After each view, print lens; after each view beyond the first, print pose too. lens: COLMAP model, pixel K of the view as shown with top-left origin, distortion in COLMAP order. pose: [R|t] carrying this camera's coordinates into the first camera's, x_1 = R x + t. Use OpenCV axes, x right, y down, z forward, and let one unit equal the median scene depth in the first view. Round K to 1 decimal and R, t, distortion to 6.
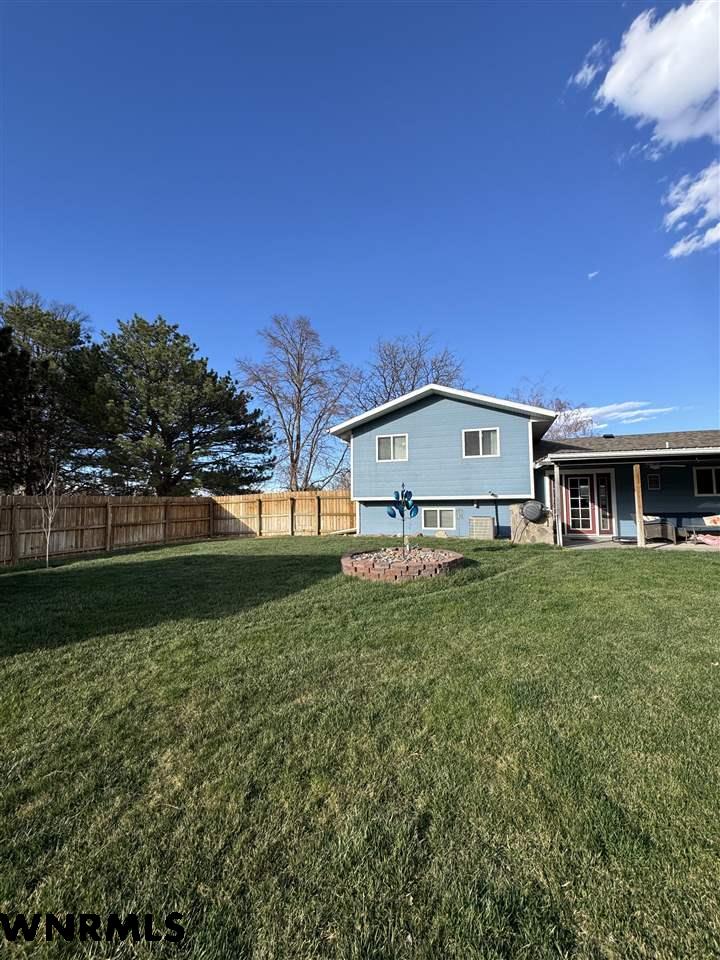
lens RADIAL K [[385.4, 0, 366.3], [0, 385.4, 487.9], [0, 0, 1]] dist [-0.004386, 0.000677]
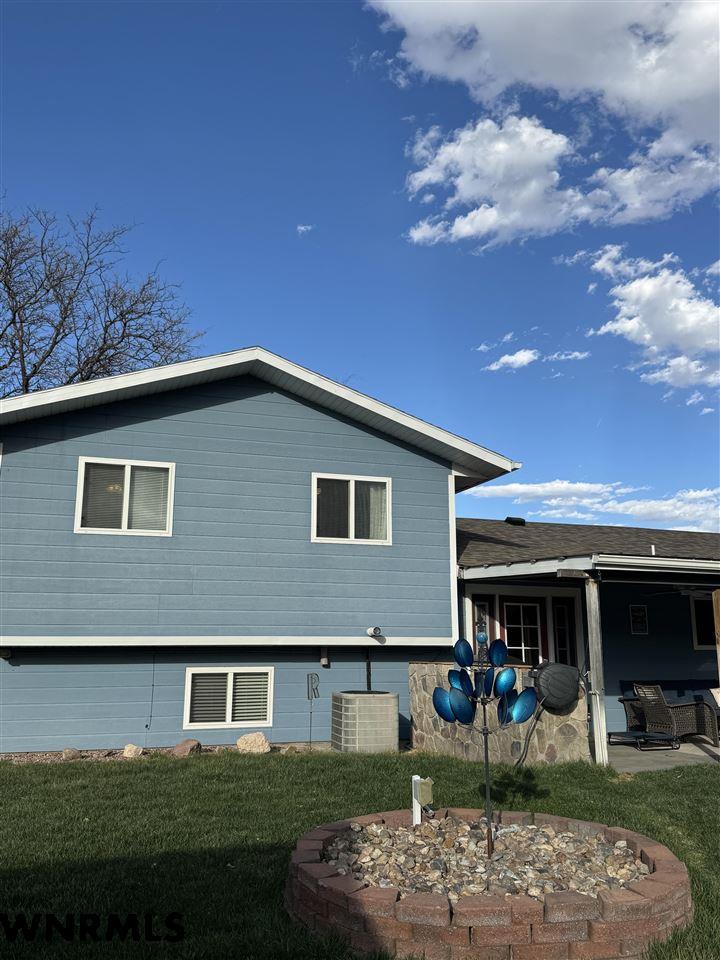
lens RADIAL K [[830.1, 0, 323.6], [0, 830.1, 489.8], [0, 0, 1]] dist [0.024843, -0.105787]
pose [[0.815296, 0.121430, 0.566169, -0.229311], [-0.044439, 0.988002, -0.147910, -0.003321], [-0.577337, 0.095430, 0.810910, 0.272550]]
